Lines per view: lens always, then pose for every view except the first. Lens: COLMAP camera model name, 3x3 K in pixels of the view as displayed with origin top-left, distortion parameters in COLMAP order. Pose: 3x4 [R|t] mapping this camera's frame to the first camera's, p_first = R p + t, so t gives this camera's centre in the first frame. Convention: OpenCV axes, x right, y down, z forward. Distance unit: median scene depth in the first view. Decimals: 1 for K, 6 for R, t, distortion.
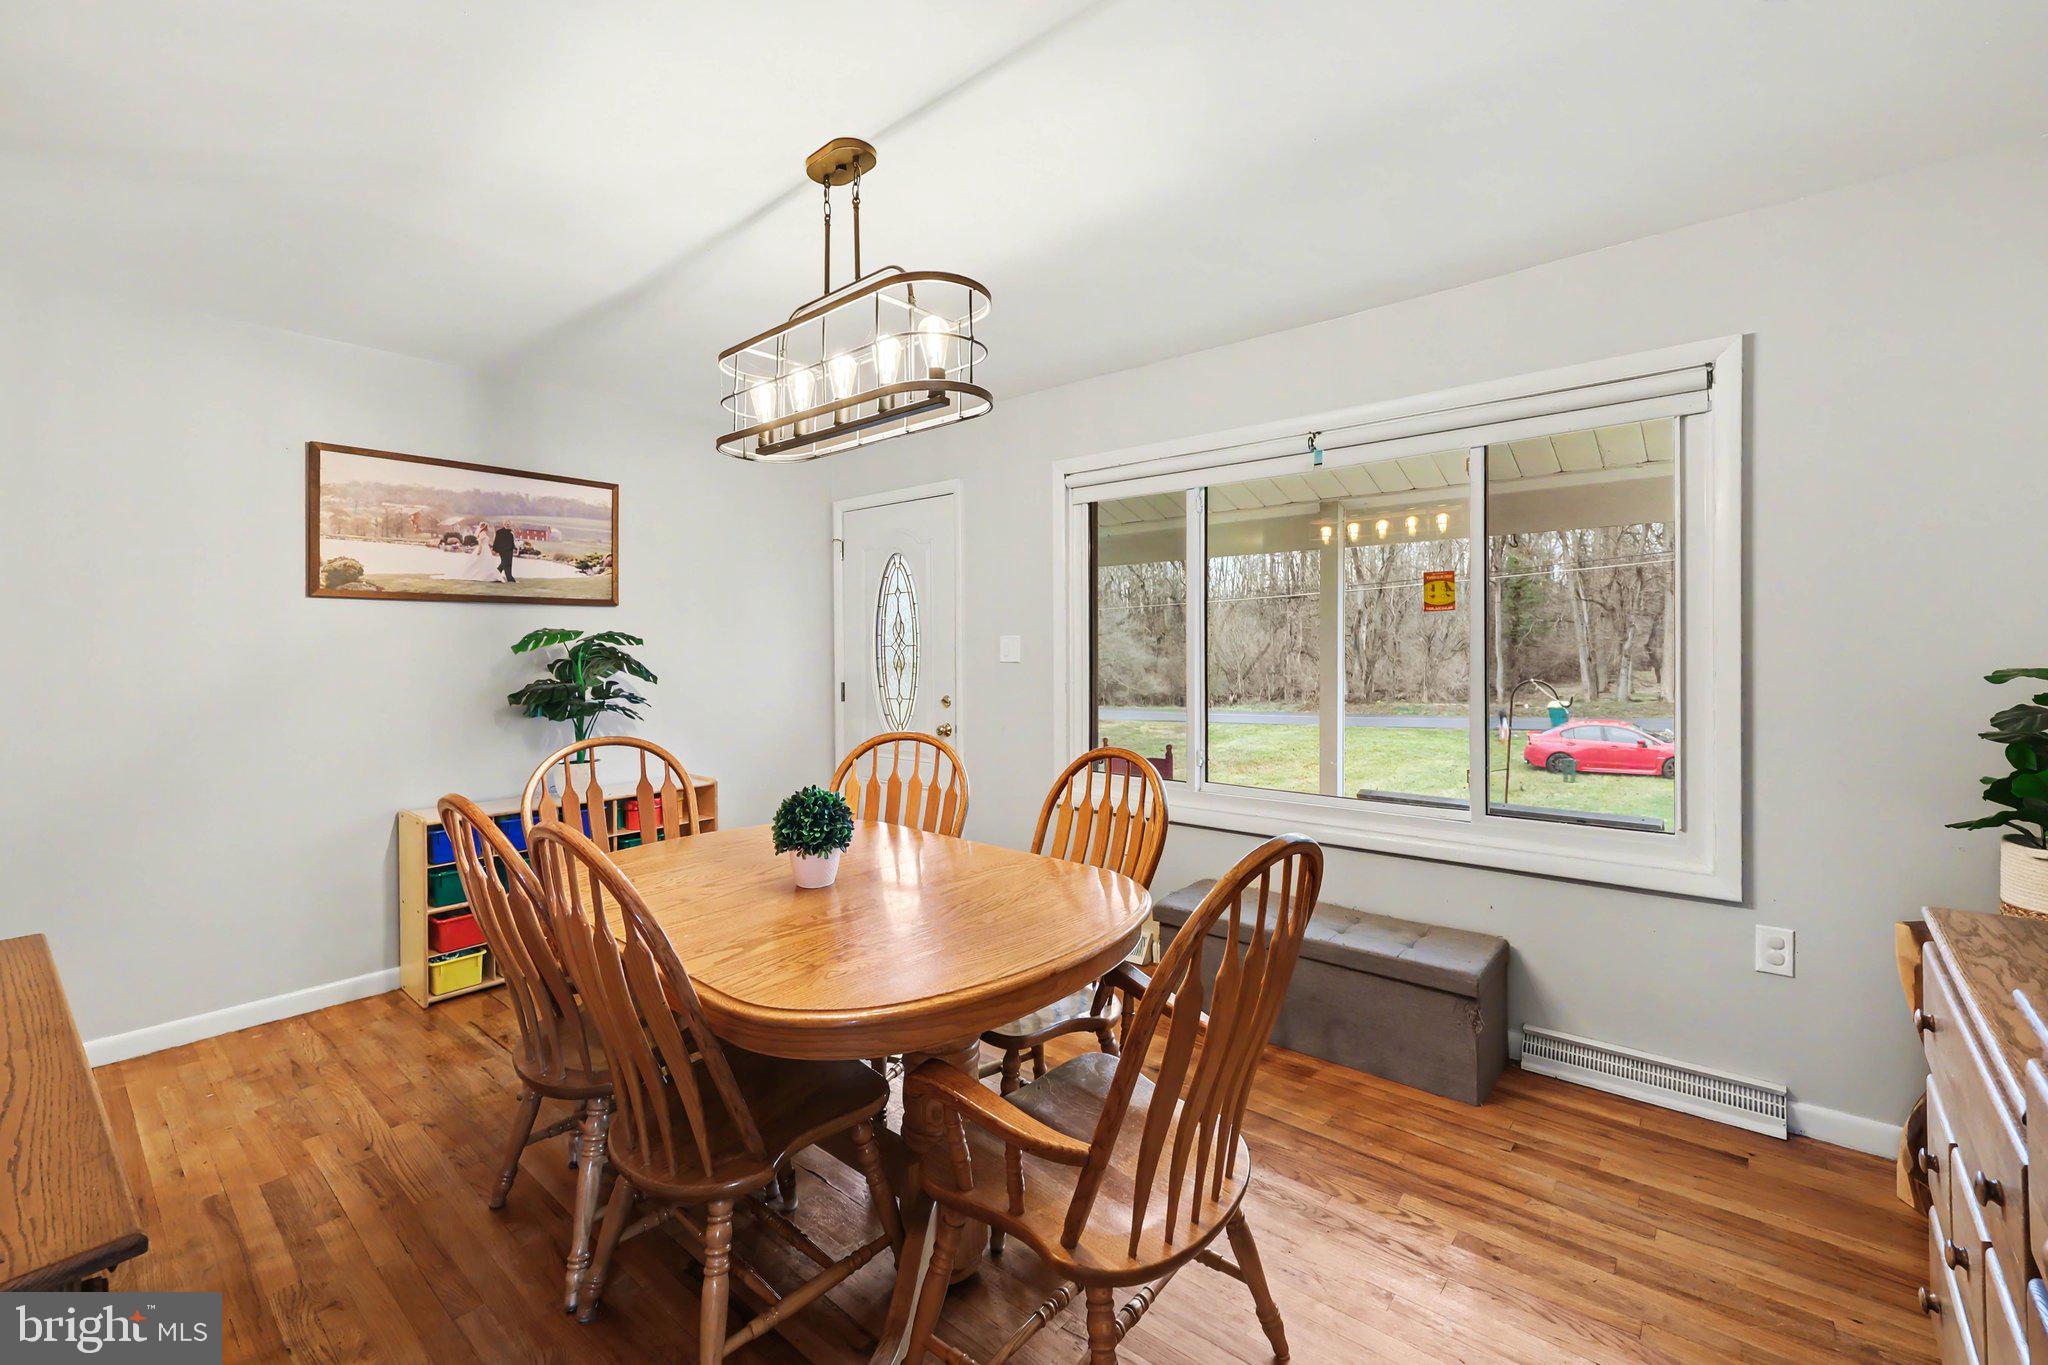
lens RADIAL K [[867.5, 0, 1034.0], [0, 867.5, 661.6], [0, 0, 1]] dist [-0.000198, 0.000028]
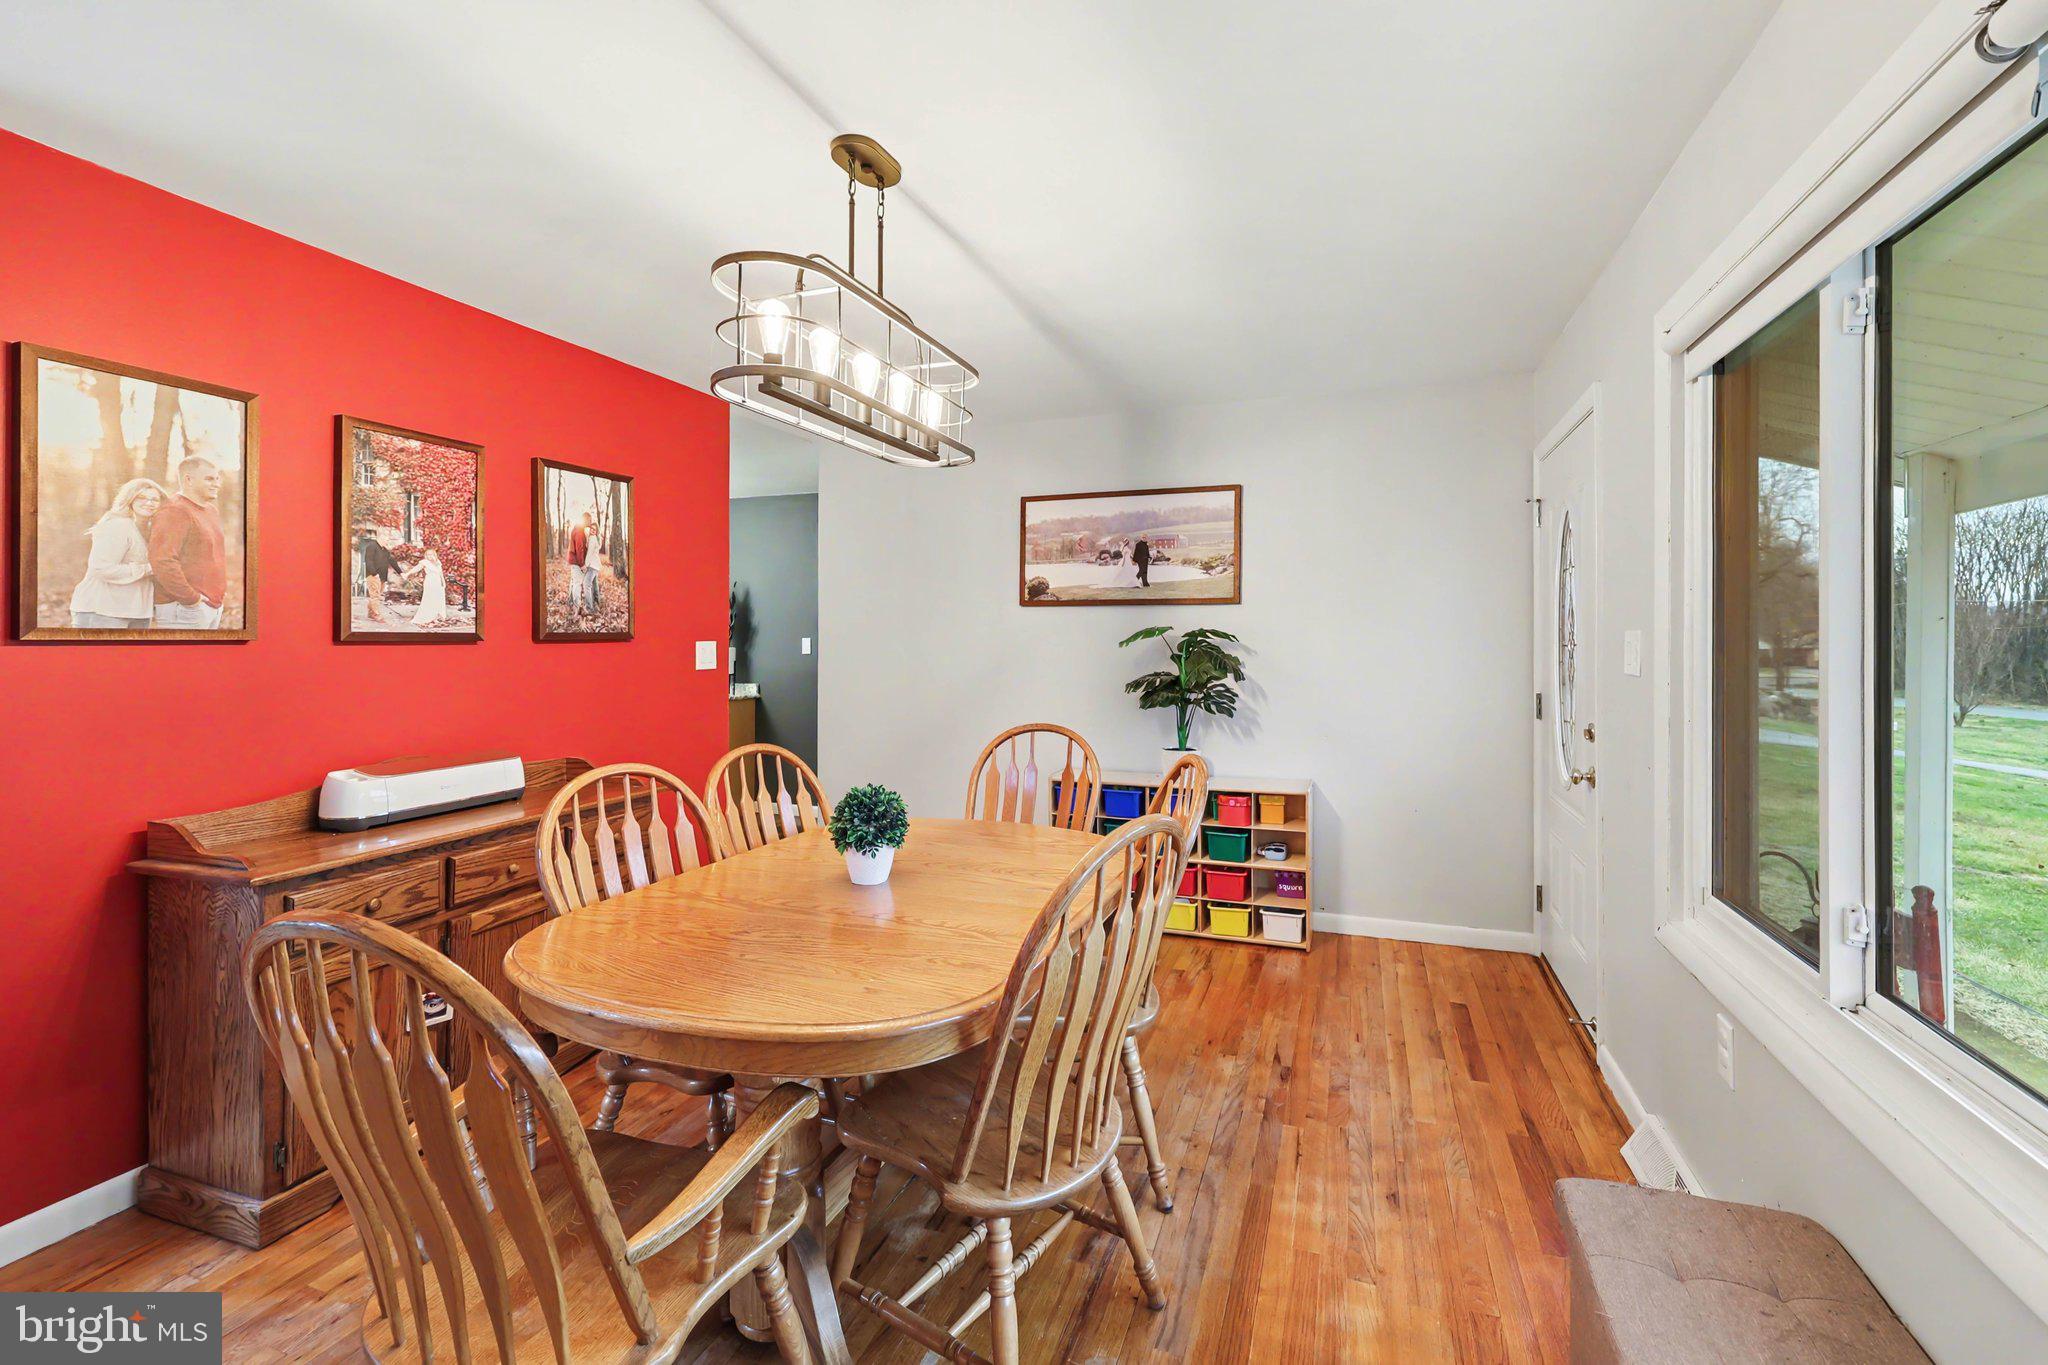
lens RADIAL K [[847.4, 0, 1025.9], [0, 847.4, 651.1], [0, 0, 1]] dist [0.000140, 0.000221]
pose [[0.325815, 0.020998, -0.945200, 0.429055], [-0.021799, 0.999654, 0.014693, -0.018779], [0.945182, 0.015817, 0.326160, 0.484914]]
